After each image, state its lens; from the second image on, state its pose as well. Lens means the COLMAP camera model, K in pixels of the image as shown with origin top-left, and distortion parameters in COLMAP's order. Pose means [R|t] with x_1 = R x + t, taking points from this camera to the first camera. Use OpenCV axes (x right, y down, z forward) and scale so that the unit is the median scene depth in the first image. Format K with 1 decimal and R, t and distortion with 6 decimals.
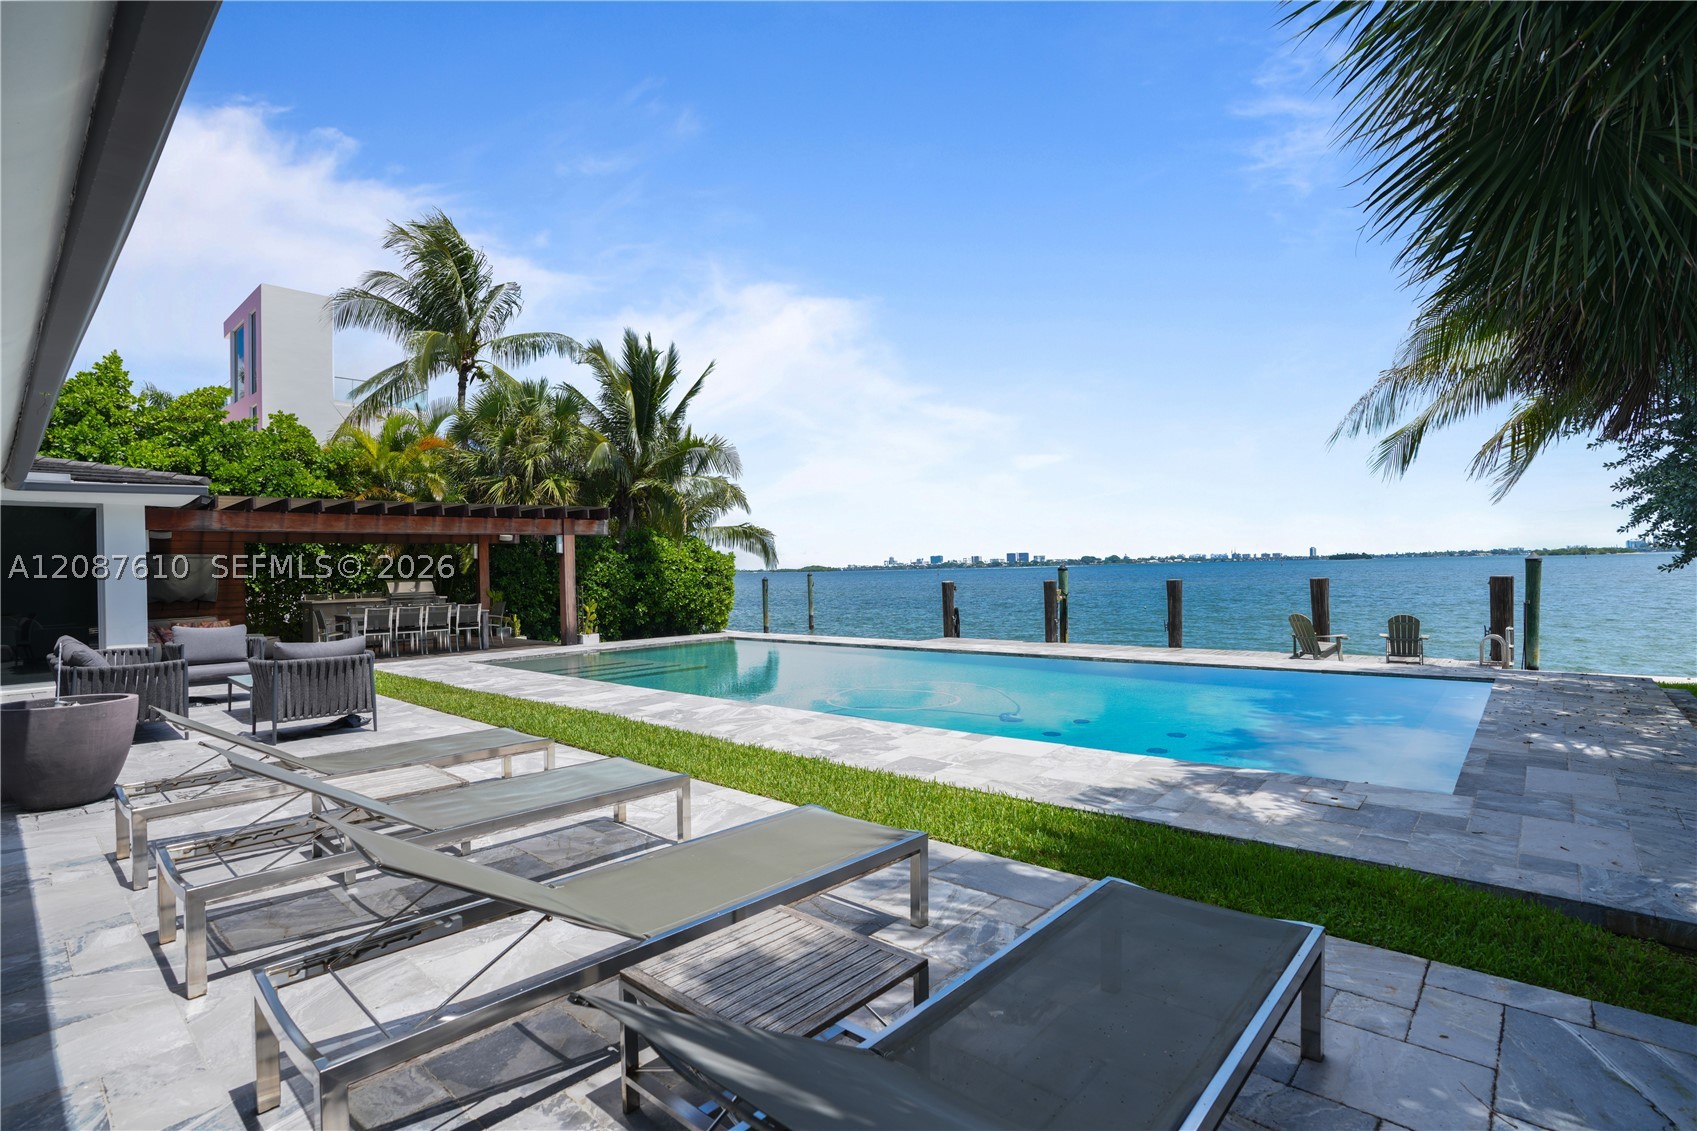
lens RADIAL K [[814.3, 0, 847.6], [0, 814.3, 577.2], [0, 0, 1]] dist [-0.070311, 0.026823]
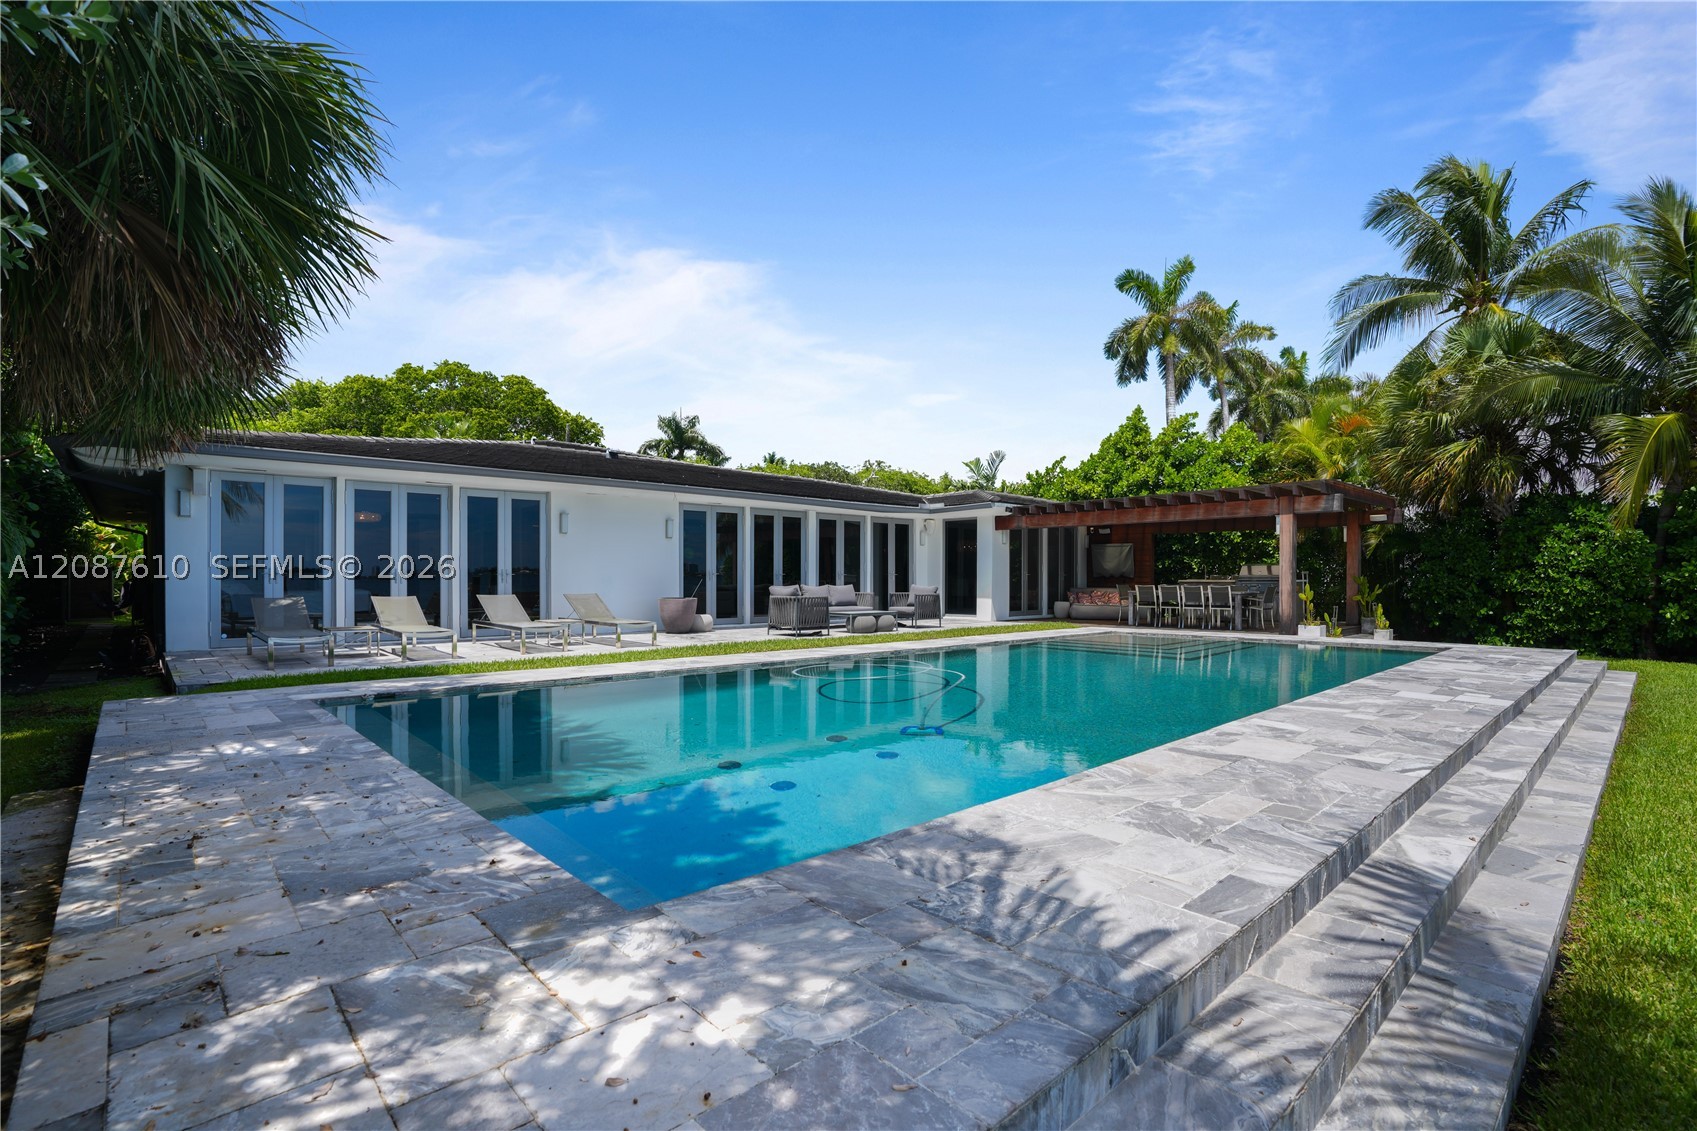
lens RADIAL K [[796.2, 0, 848.5], [0, 796.2, 576.8], [0, 0, 1]] dist [-0.057633, 0.024549]
pose [[-0.079176, 0.023492, -0.996584, 0.451778], [-0.008084, 0.999674, 0.024207, 0.000654], [0.996828, 0.009973, -0.078960, 0.449918]]
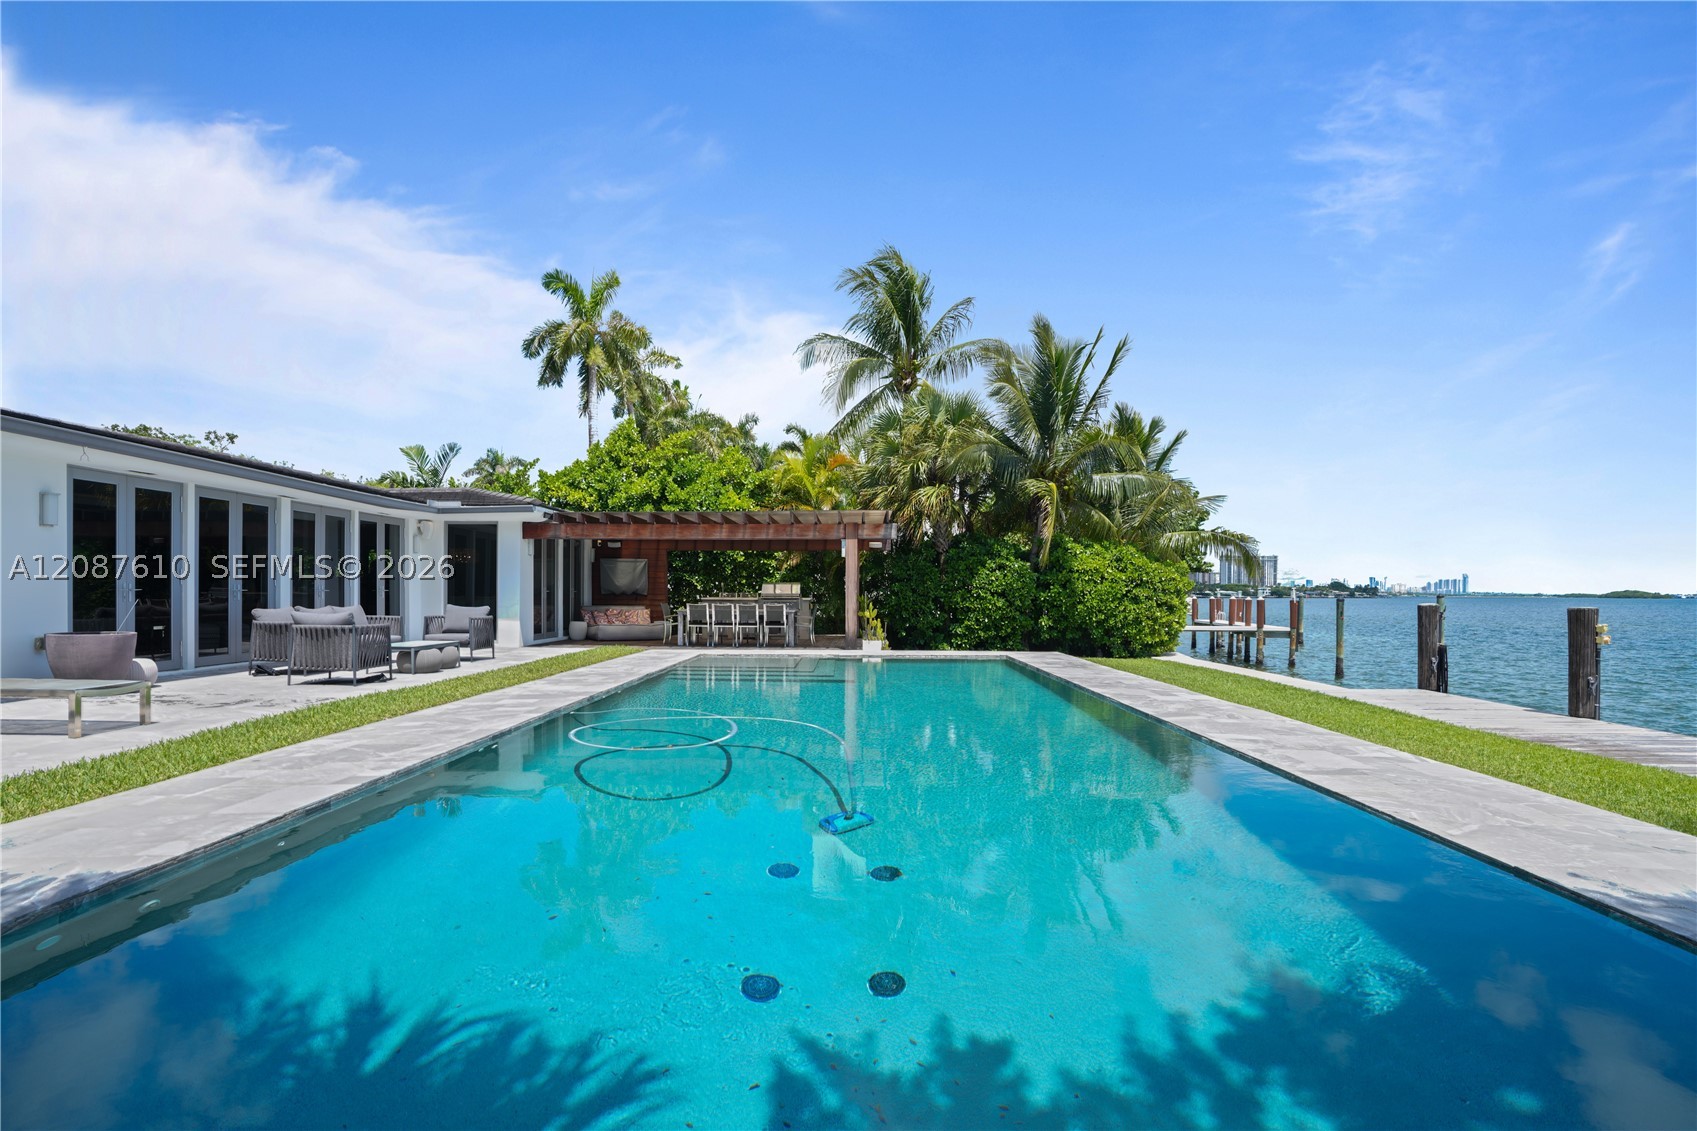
lens RADIAL K [[814.3, 0, 847.6], [0, 814.3, 577.2], [0, 0, 1]] dist [-0.070311, 0.026823]
pose [[0.666050, 0.013731, -0.745781, 0.314915], [-0.028592, 0.999566, -0.007133, 0.001472], [0.745359, 0.026074, 0.666153, 0.256030]]
